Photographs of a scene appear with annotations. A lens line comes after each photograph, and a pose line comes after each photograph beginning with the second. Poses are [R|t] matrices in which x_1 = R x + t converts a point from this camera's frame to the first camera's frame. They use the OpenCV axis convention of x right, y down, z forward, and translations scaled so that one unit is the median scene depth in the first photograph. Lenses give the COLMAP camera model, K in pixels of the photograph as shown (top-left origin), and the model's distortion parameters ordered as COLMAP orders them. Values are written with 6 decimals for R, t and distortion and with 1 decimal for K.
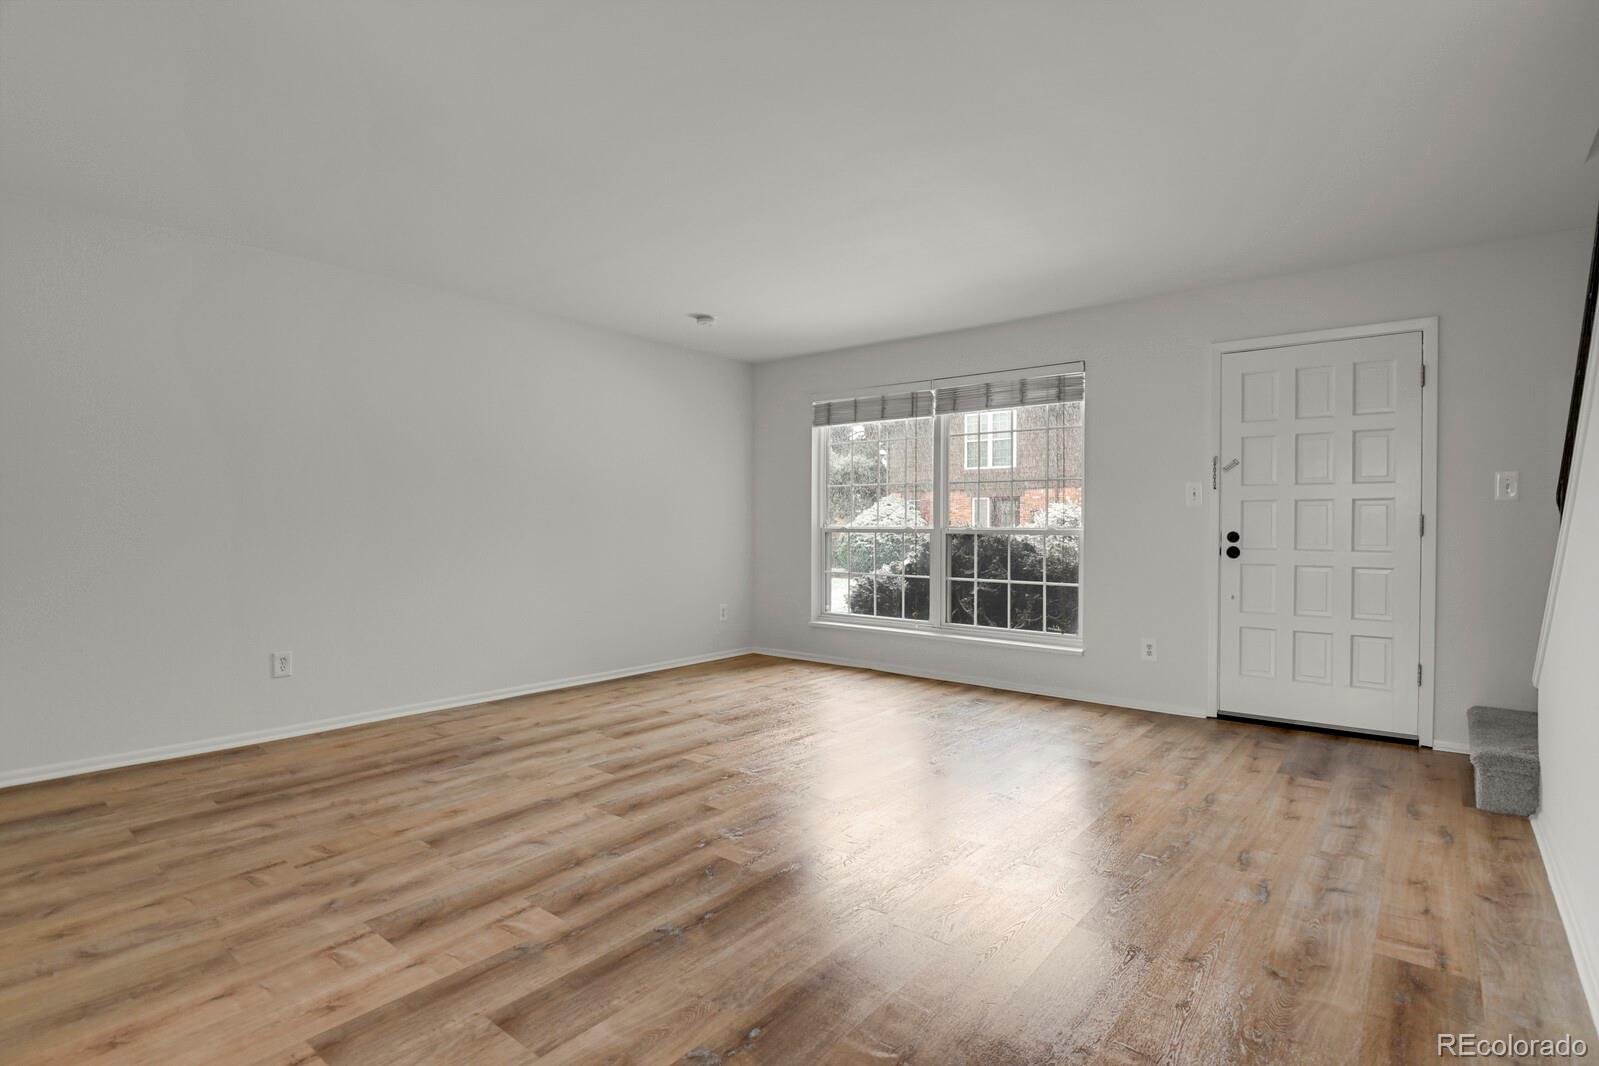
lens RADIAL K [[783.7, 0, 790.4], [0, 783.7, 548.0], [0, 0, 1]] dist [-0.017781, -0.006226]
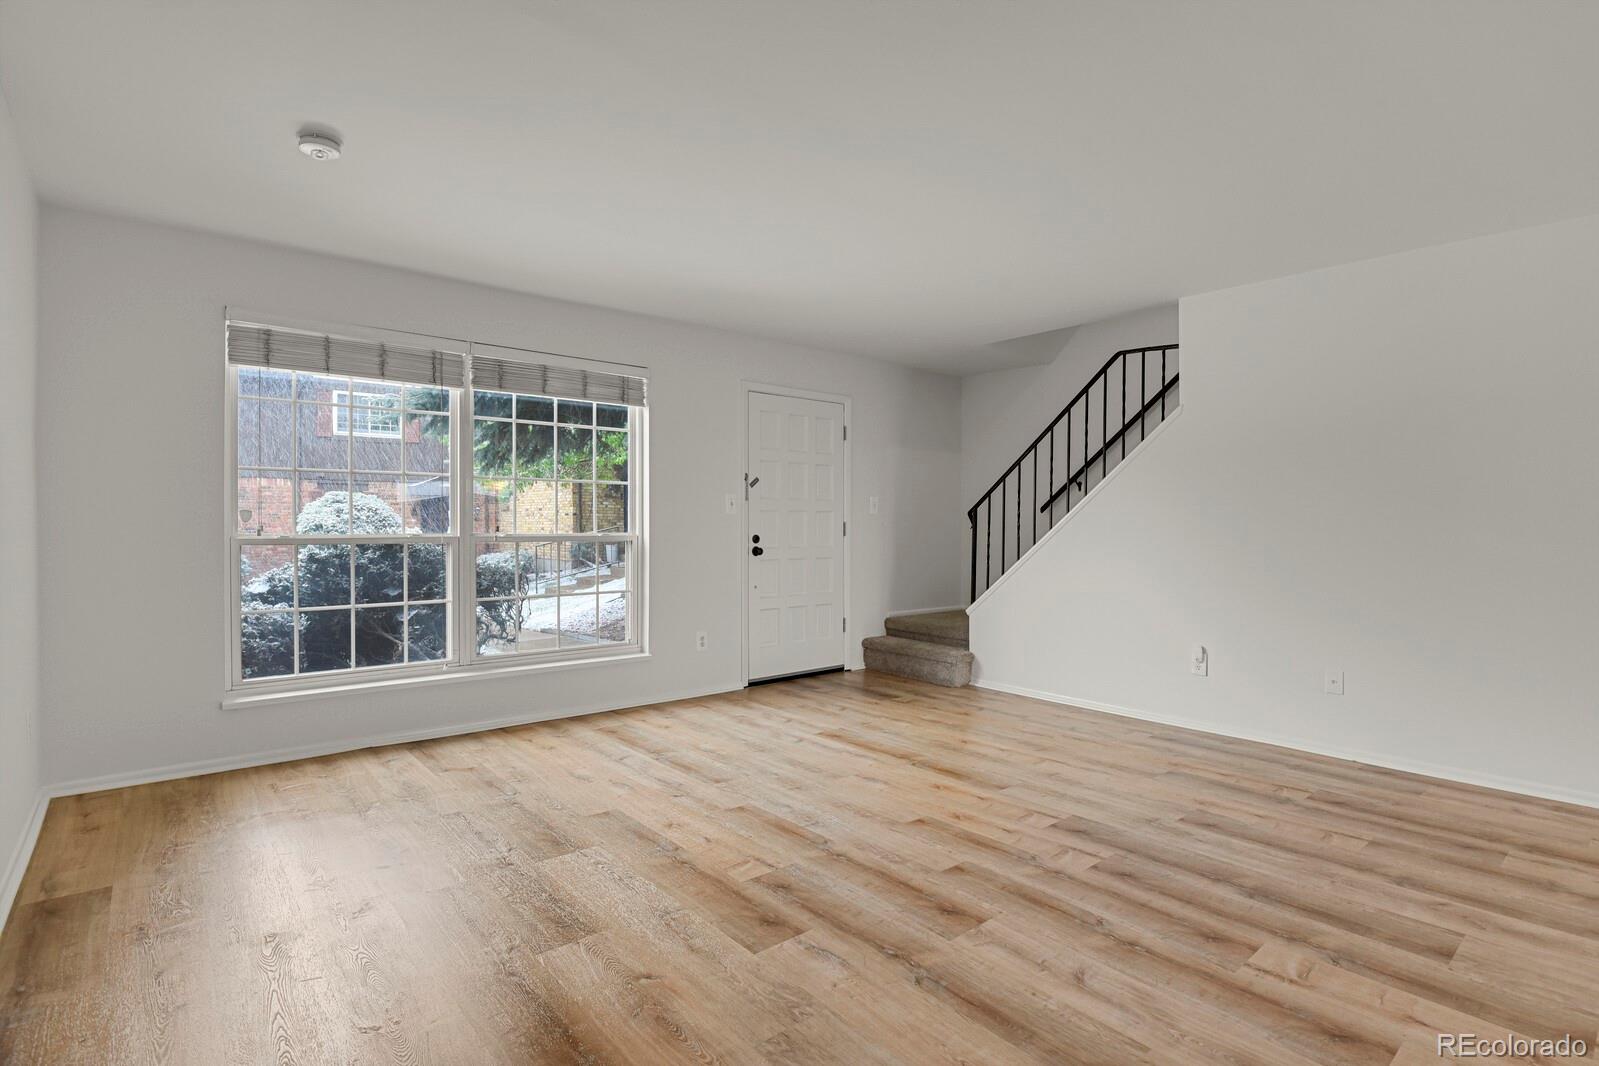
lens RADIAL K [[783.7, 0, 827.3], [0, 783.7, 543.8], [0, 0, 1]] dist [-0.017781, -0.006226]
pose [[0.160418, -0.025581, 0.986718, -0.854775], [0.030206, 0.999323, 0.020997, -0.038273], [-0.986587, 0.026437, 0.161083, 0.886067]]
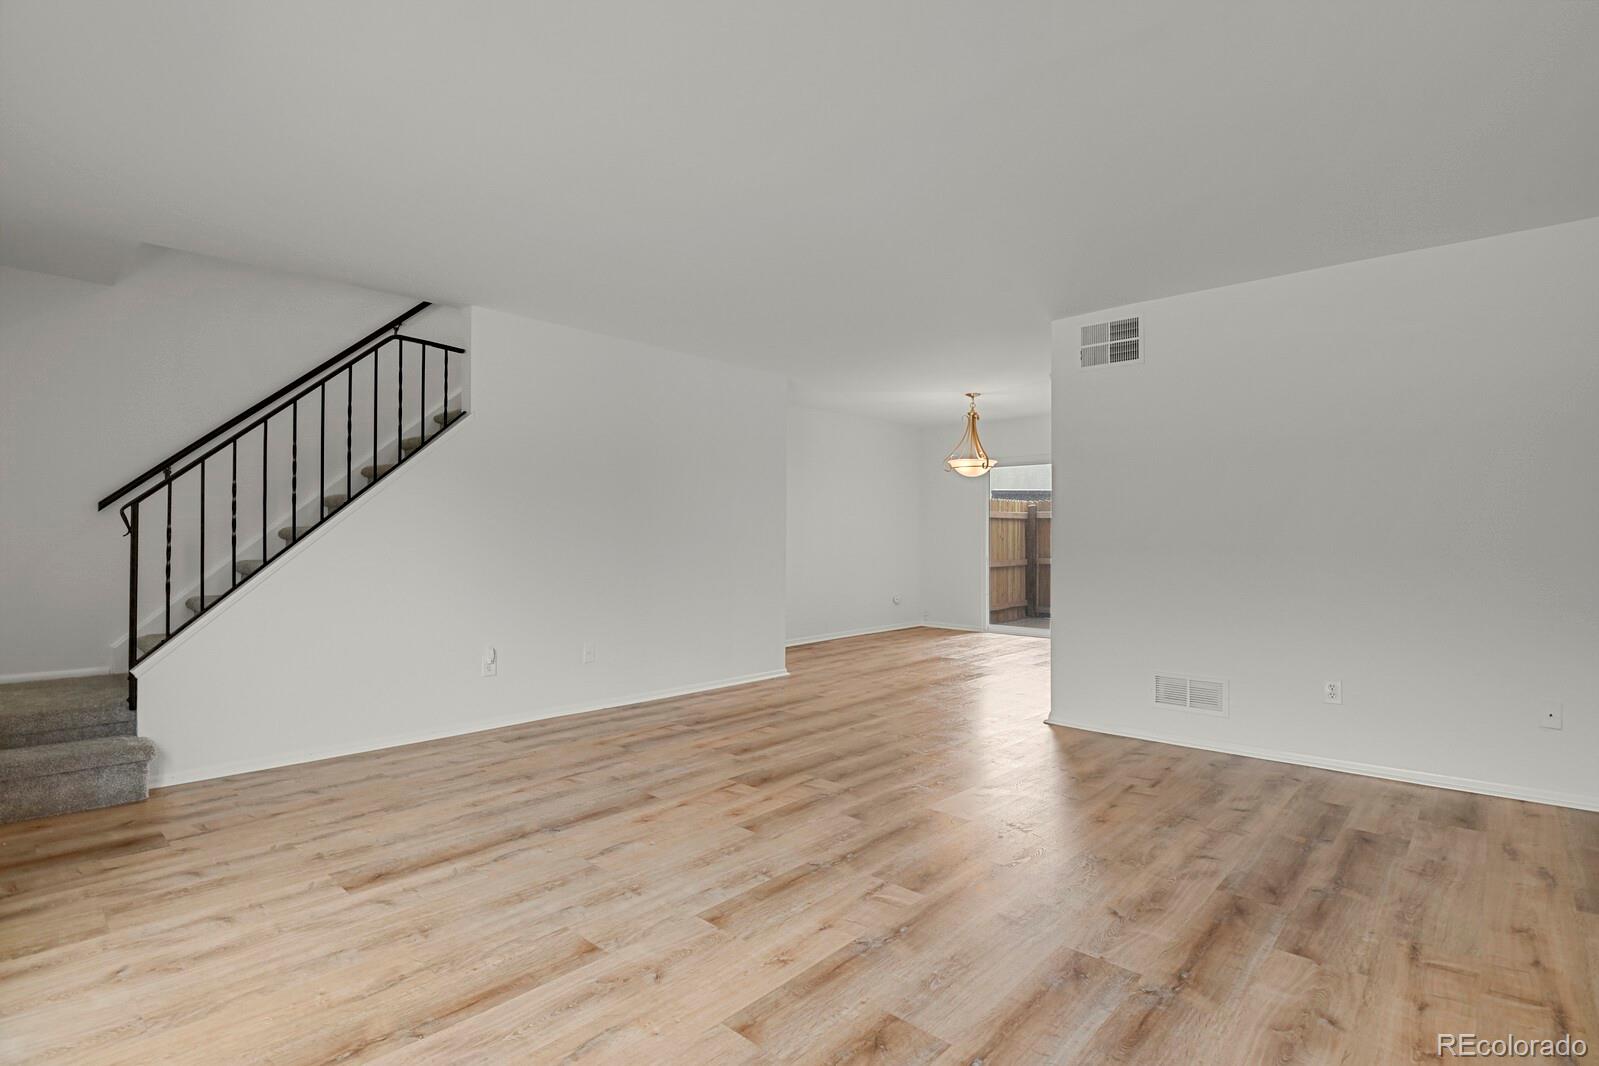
lens RADIAL K [[783.7, 0, 789.0], [0, 783.7, 539.3], [0, 0, 1]] dist [-0.017781, -0.006226]
pose [[-0.998250, -0.007560, 0.058652, -0.065516], [-0.005174, 0.999157, 0.040723, -0.068147], [-0.058910, 0.040348, -0.997448, 1.809615]]
